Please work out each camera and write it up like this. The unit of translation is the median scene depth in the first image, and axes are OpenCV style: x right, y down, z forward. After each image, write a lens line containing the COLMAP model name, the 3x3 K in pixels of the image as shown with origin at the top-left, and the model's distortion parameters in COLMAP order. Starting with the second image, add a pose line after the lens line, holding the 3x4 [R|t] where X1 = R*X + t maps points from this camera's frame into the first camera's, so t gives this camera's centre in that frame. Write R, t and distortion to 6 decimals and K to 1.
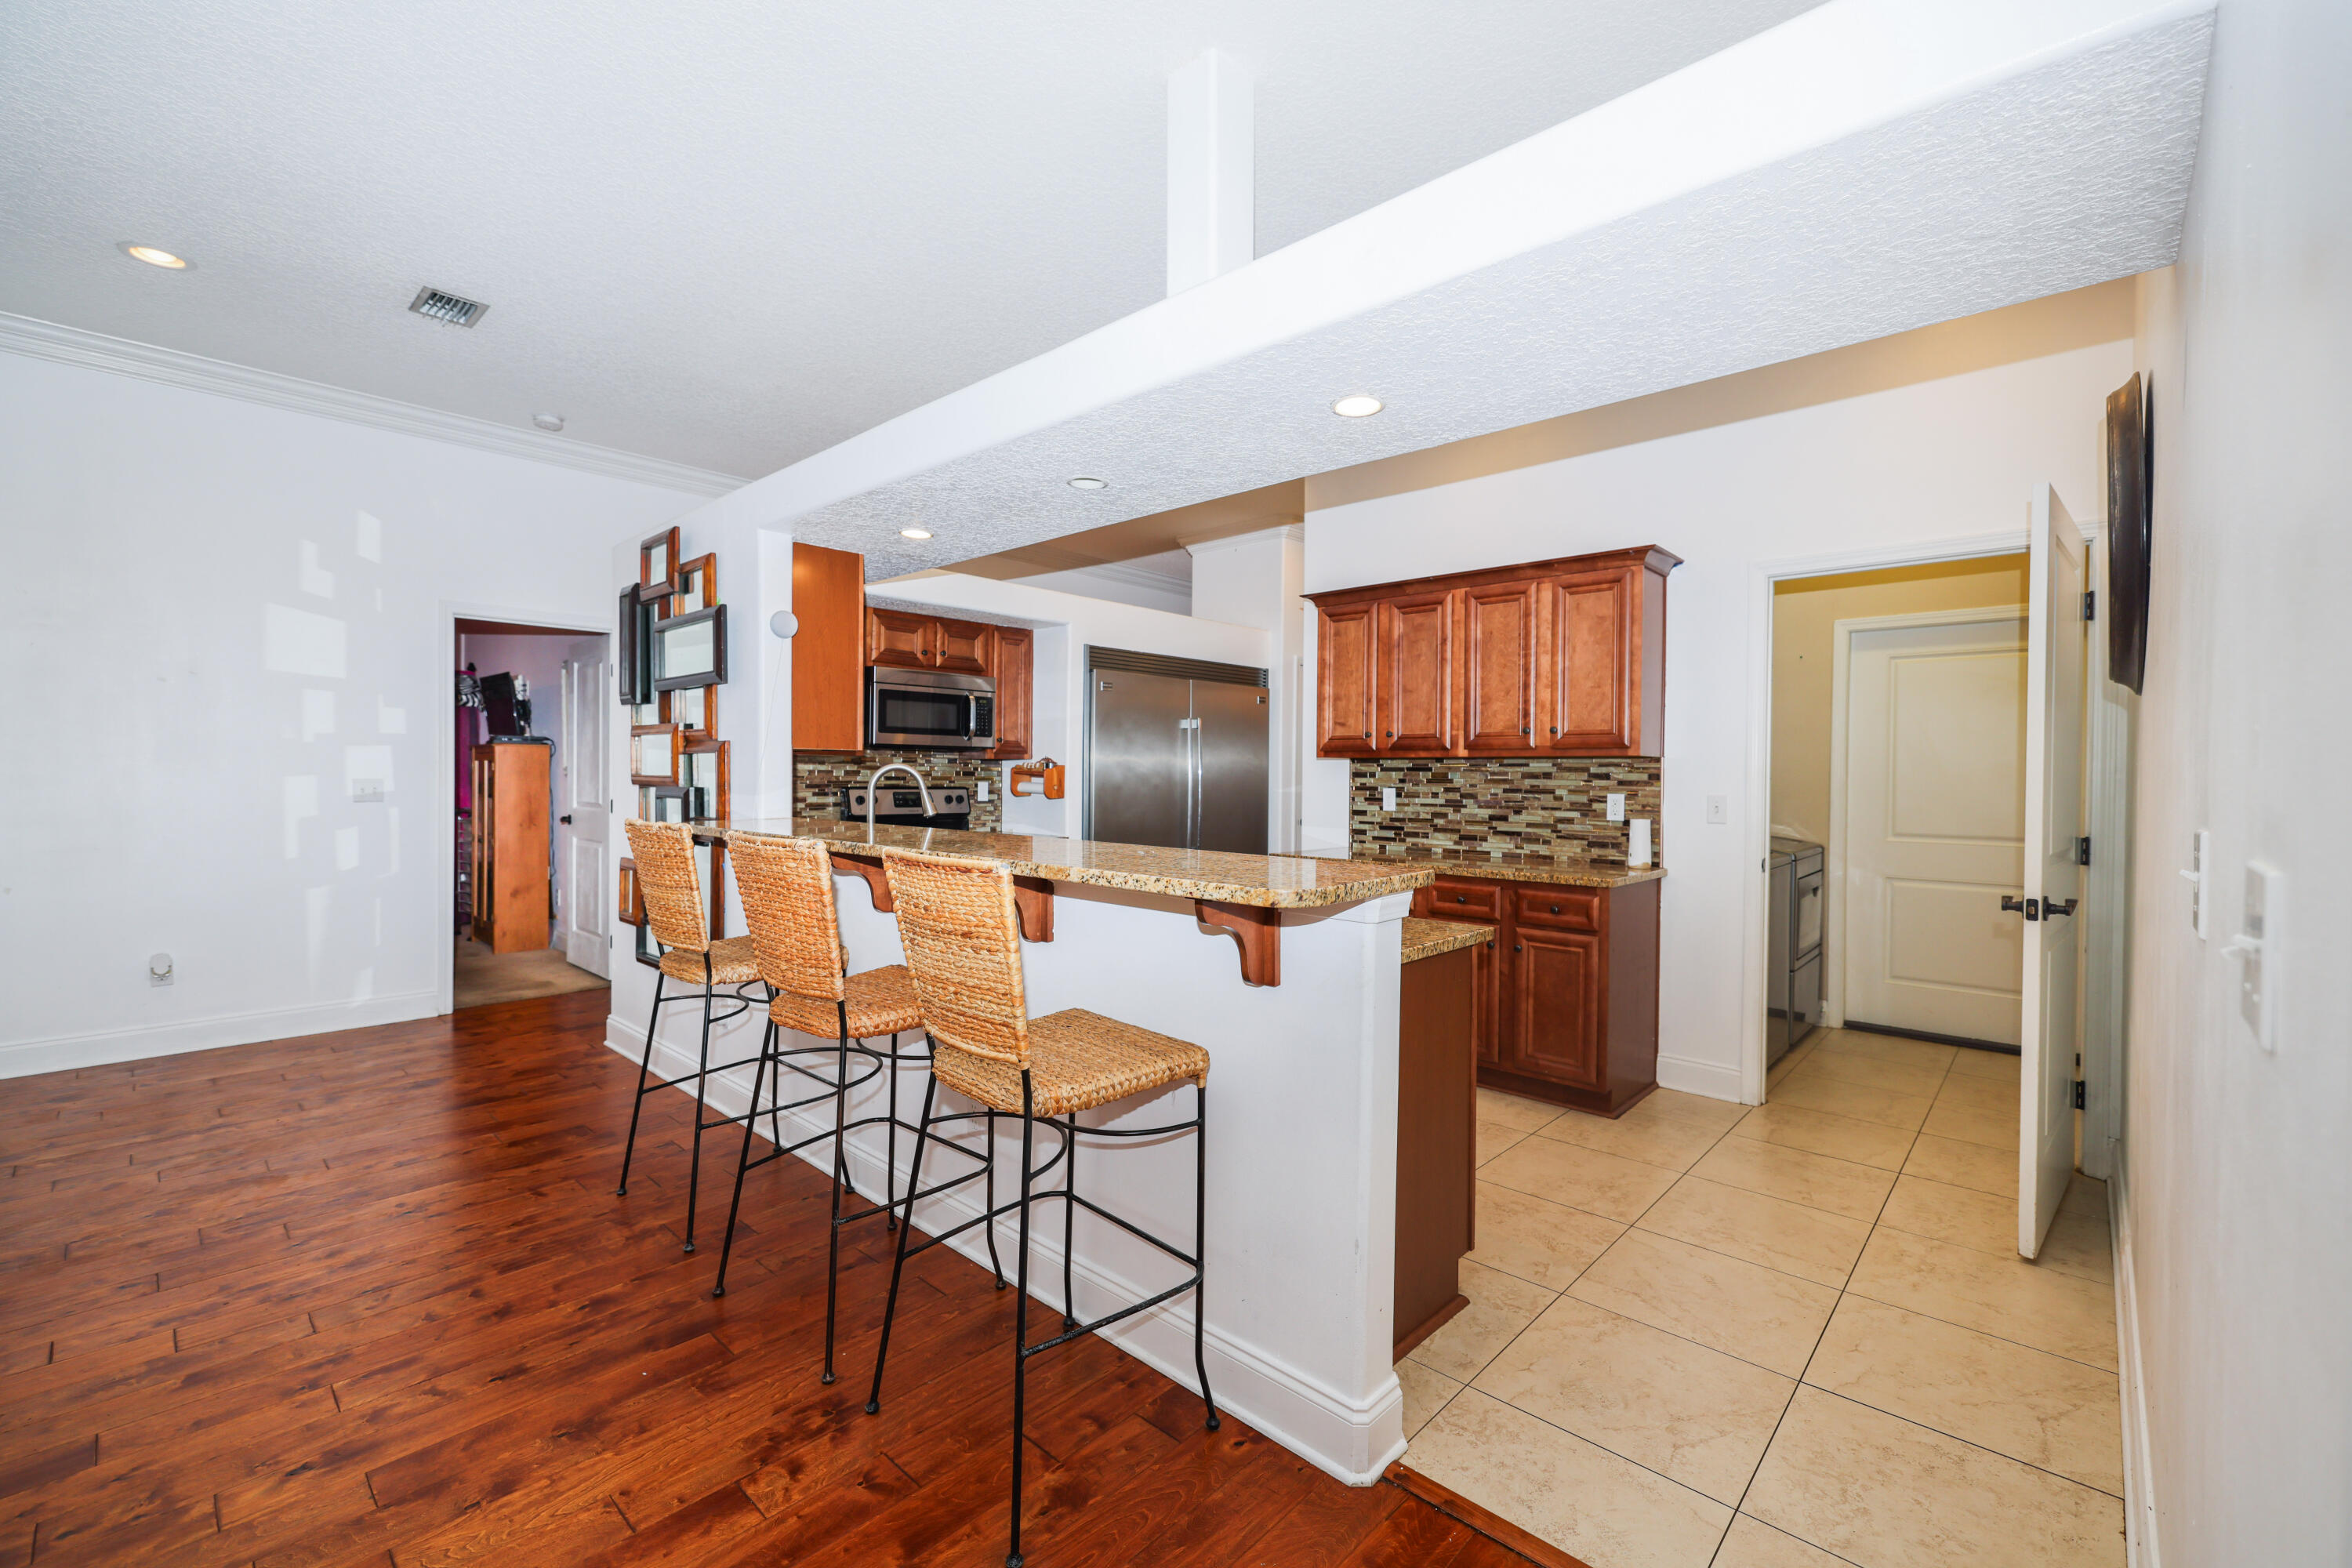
lens RADIAL K [[977.6, 0, 1173.0], [0, 977.6, 781.2], [0, 0, 1]] dist [0.003384, -0.000547]
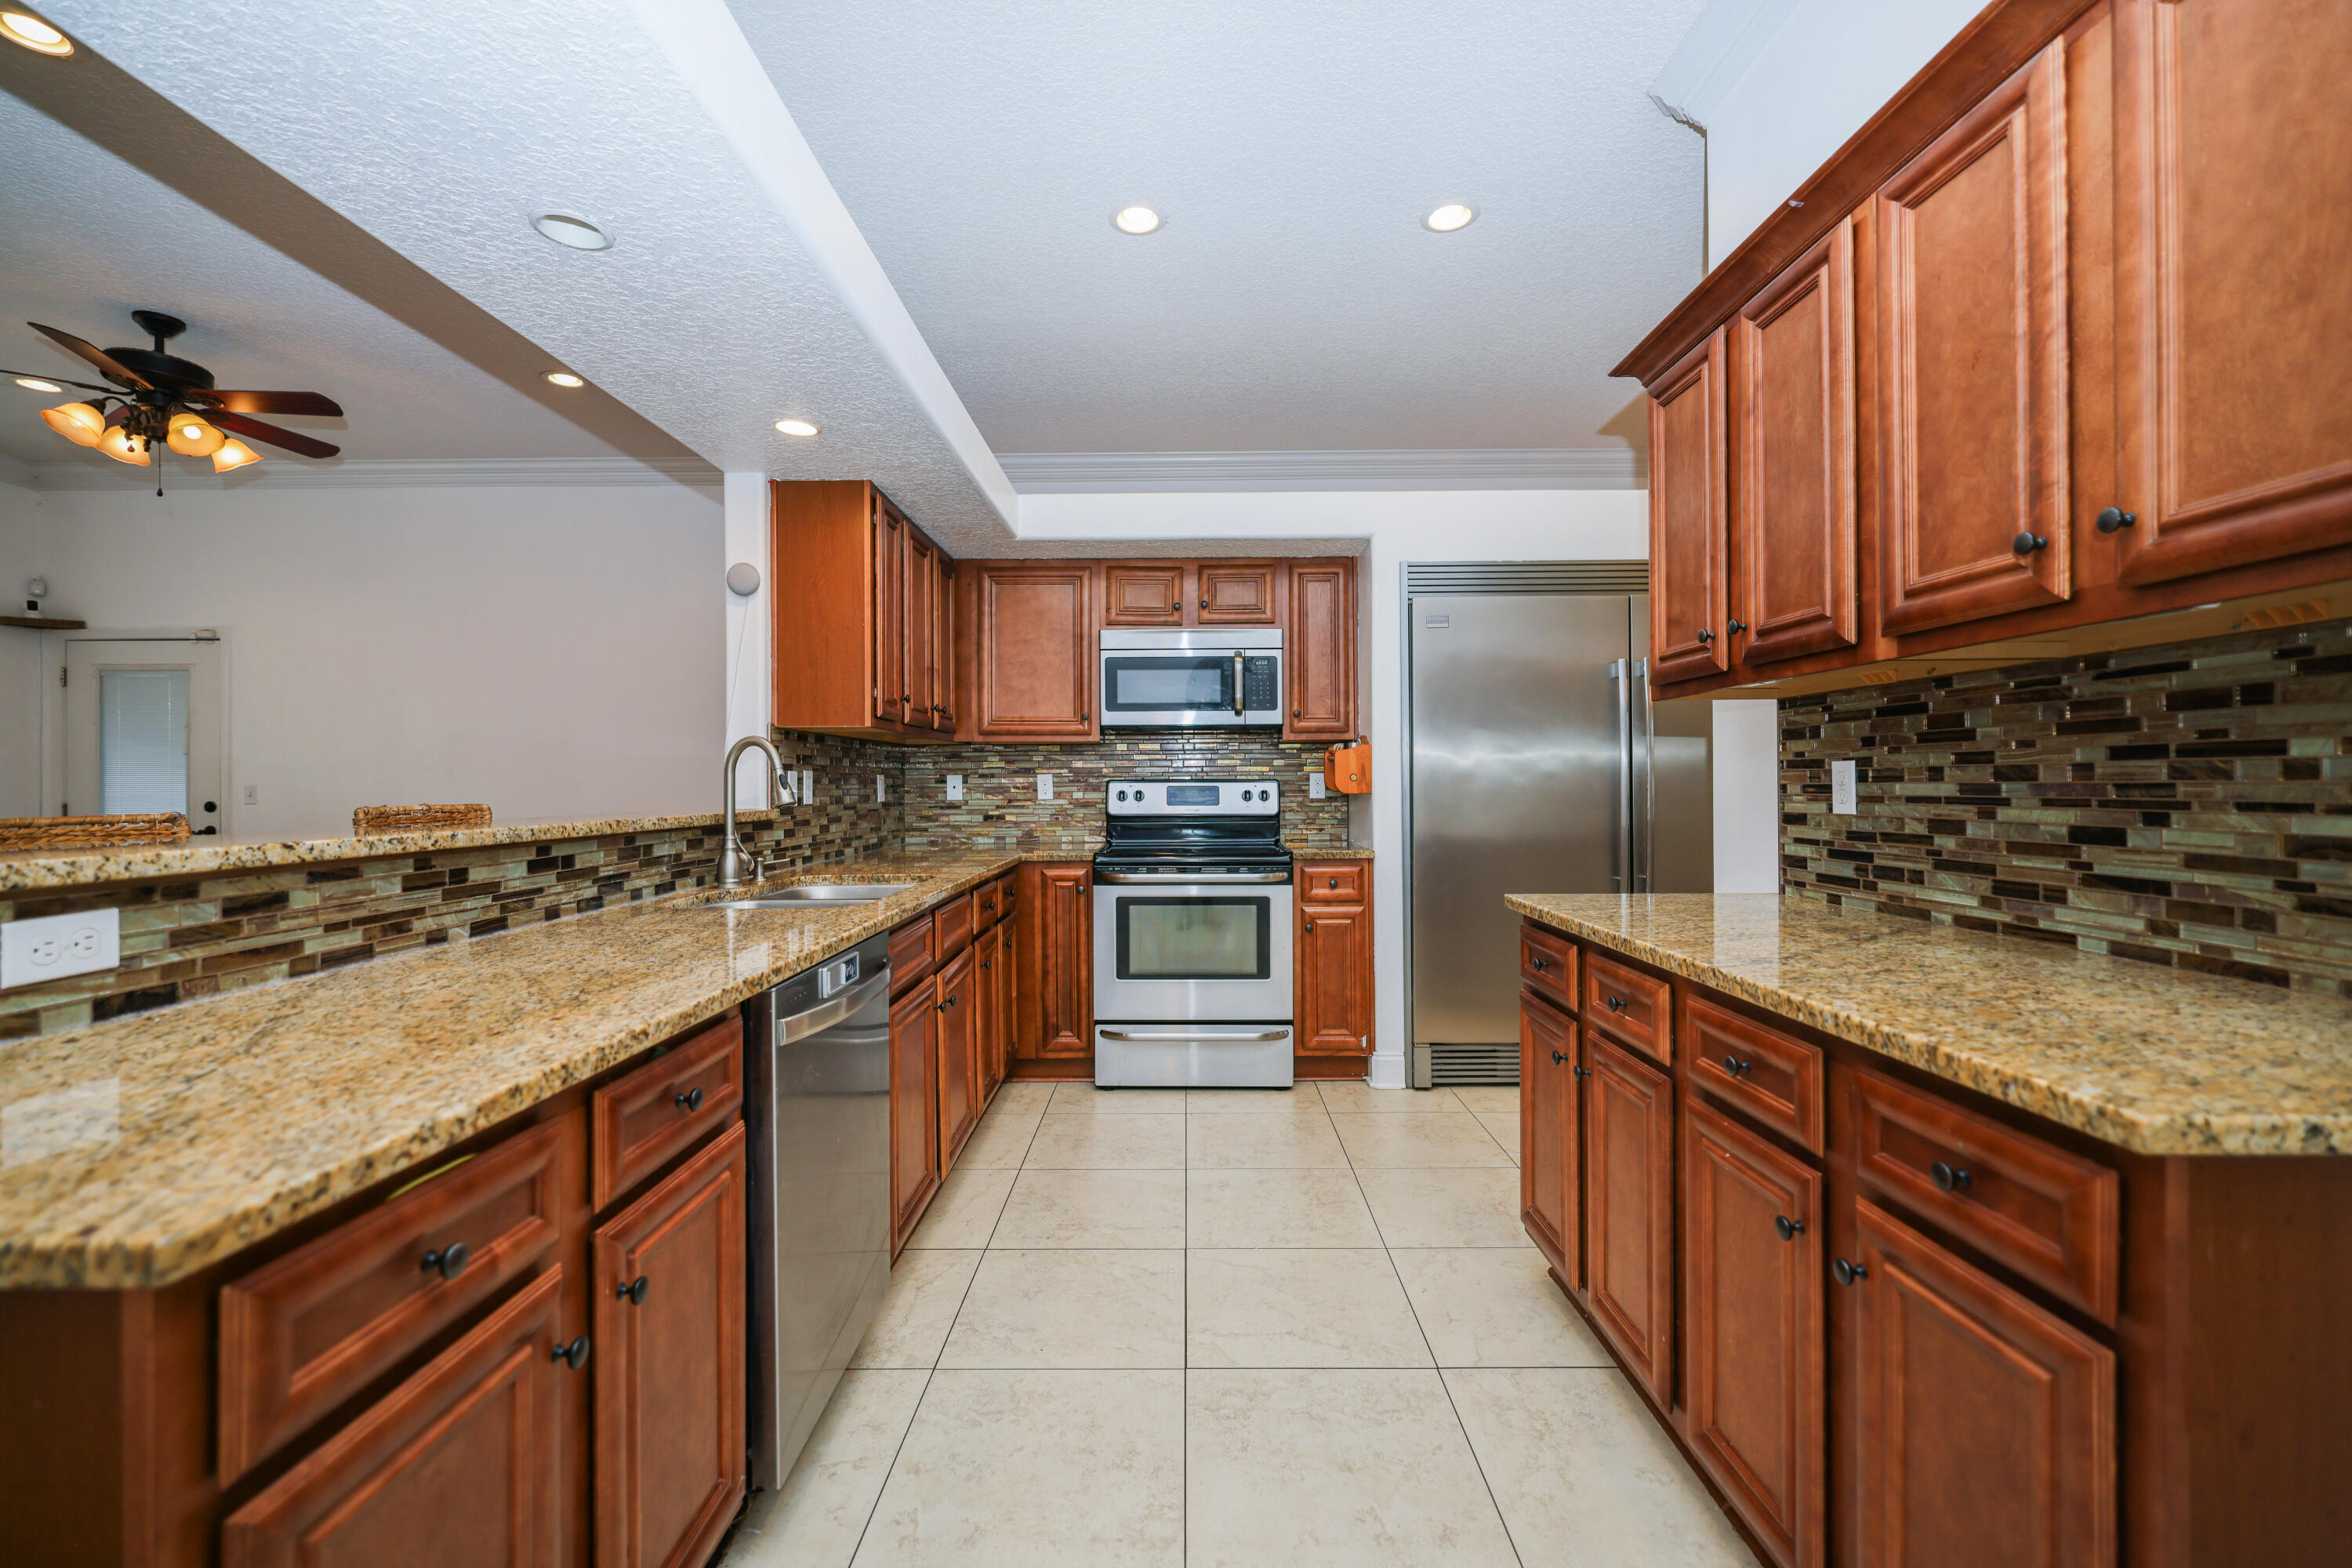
lens RADIAL K [[977.6, 0, 1178.0], [0, 977.6, 781.4], [0, 0, 1]] dist [0.003384, -0.000547]
pose [[0.678053, -0.014822, -0.734863, 0.368381], [0.008722, 0.999889, -0.012120, 0.020332], [0.734961, 0.001809, 0.678107, 0.548578]]
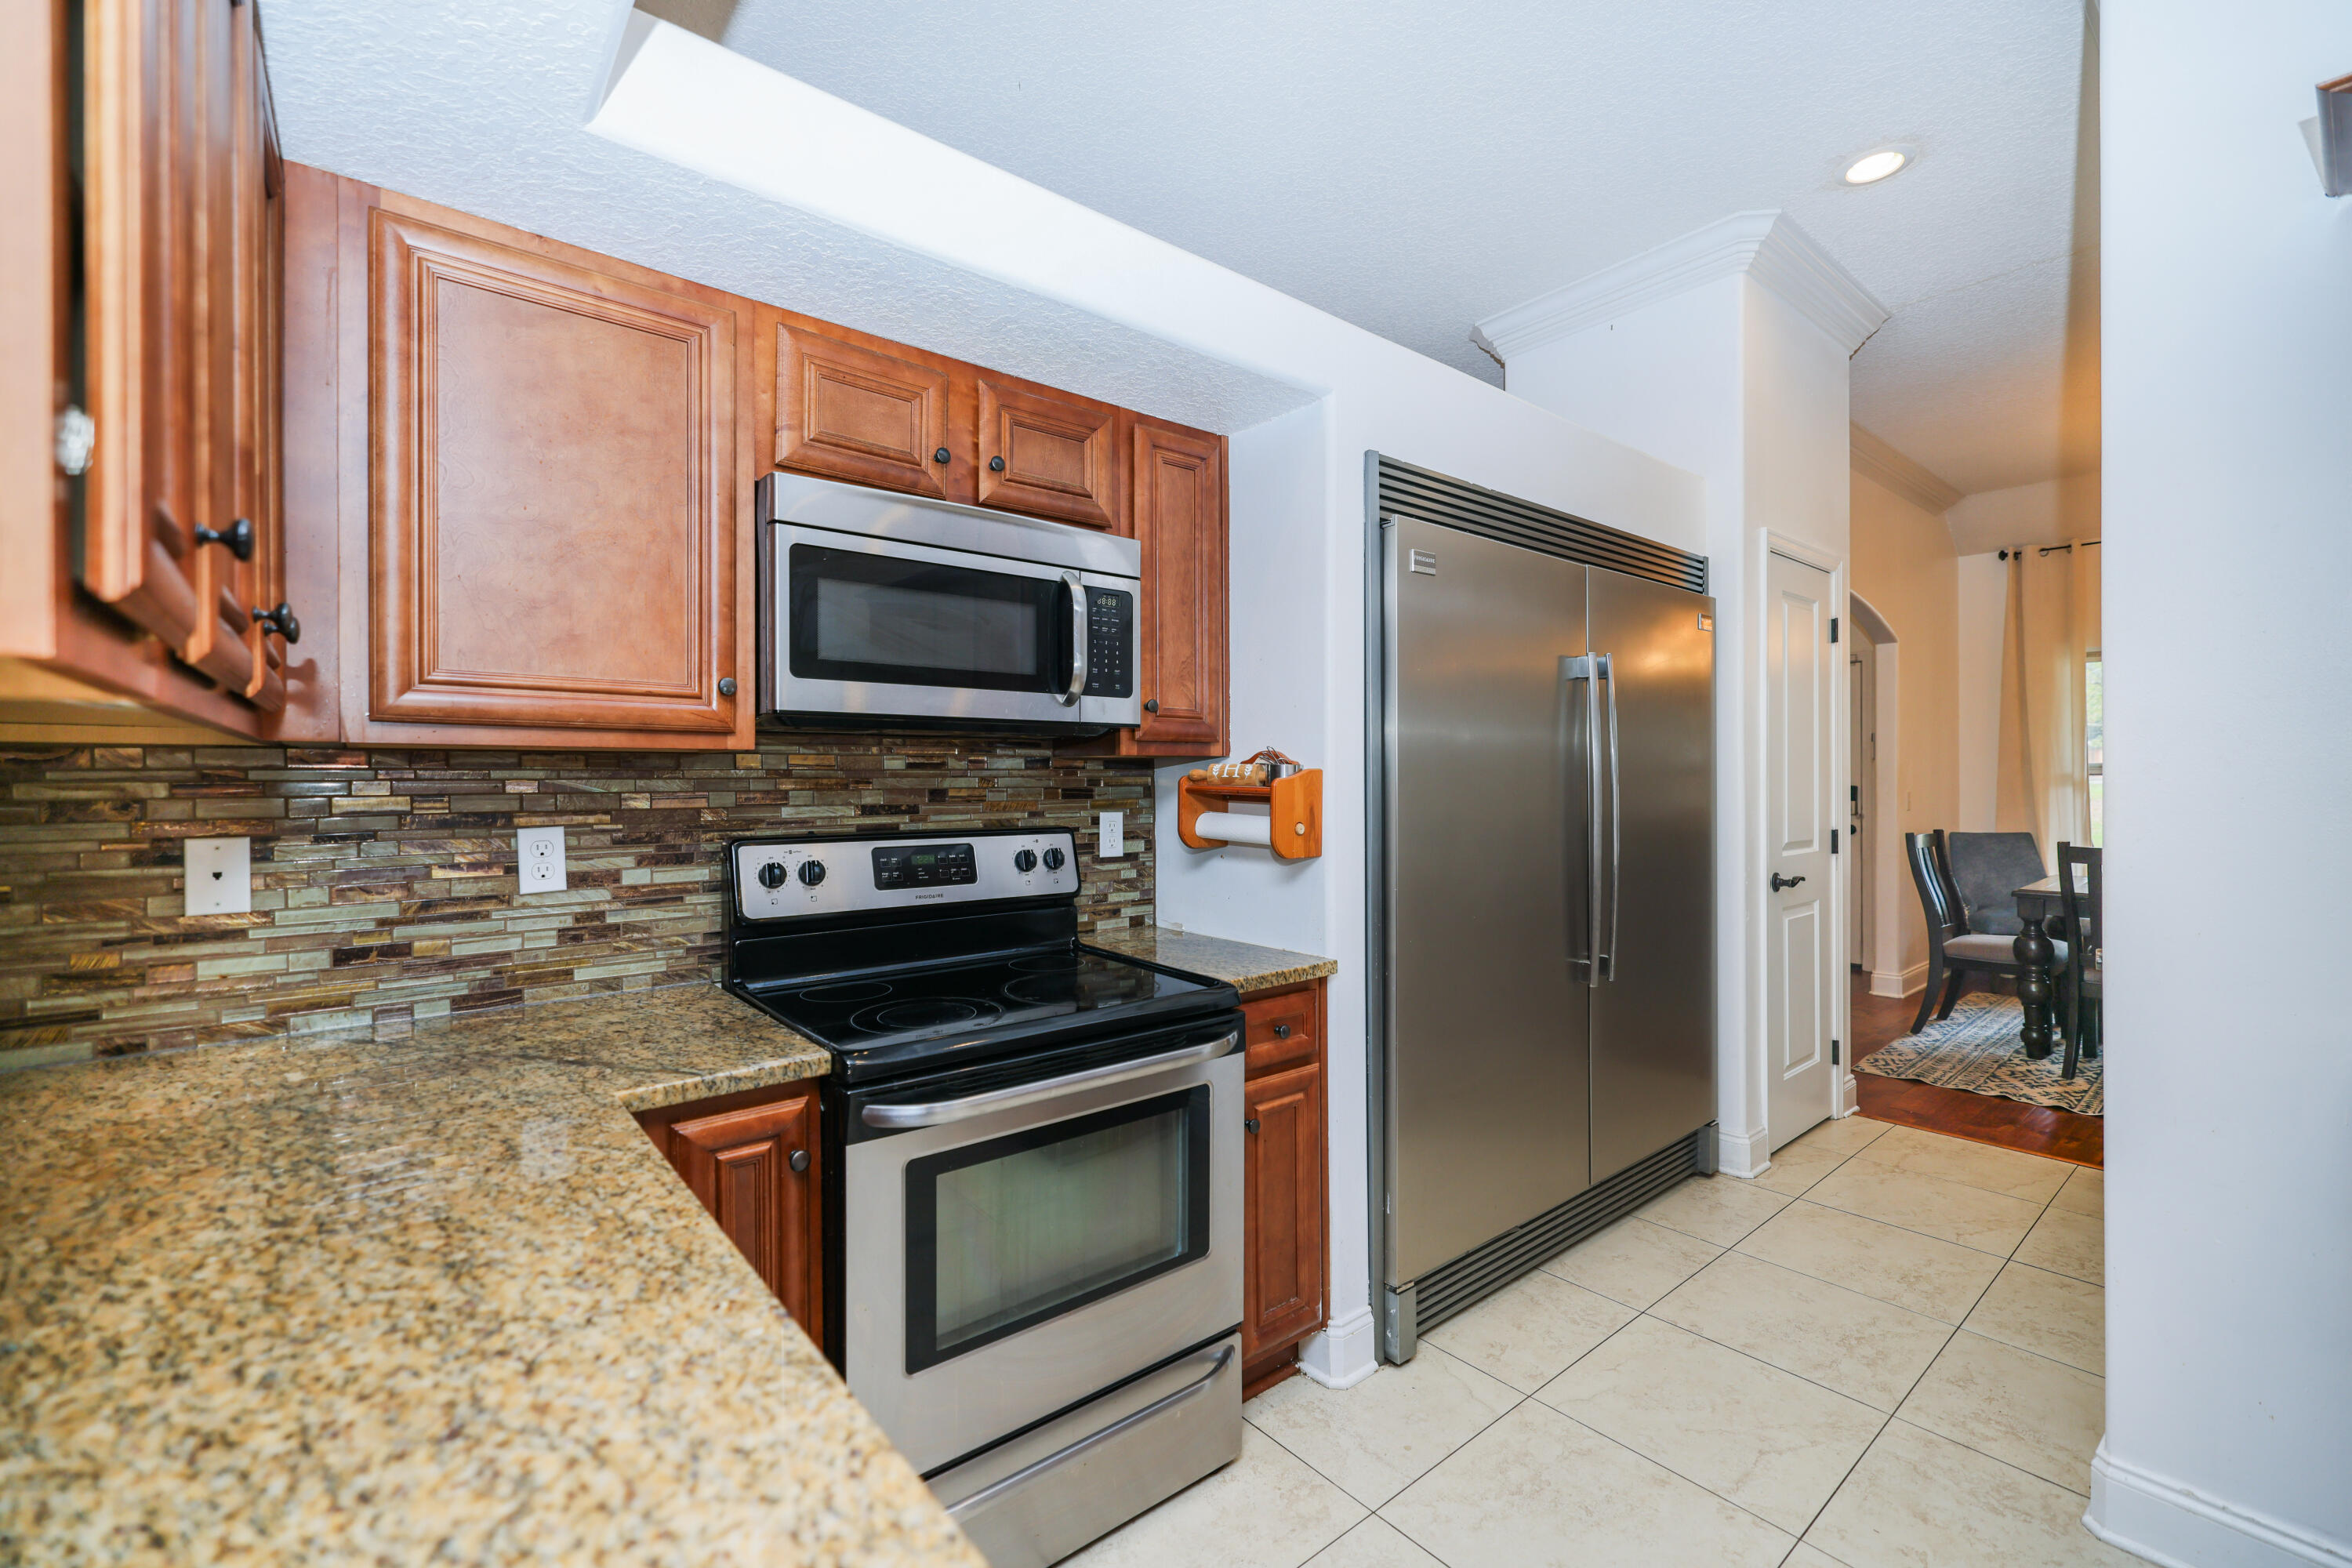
lens RADIAL K [[977.6, 0, 1177.0], [0, 977.6, 787.7], [0, 0, 1]] dist [0.003384, -0.000547]
pose [[0.991557, -0.011226, -0.129182, -0.146262], [0.011650, 0.999929, 0.002525, -0.013669], [0.129144, -0.004008, 0.991618, 0.767984]]
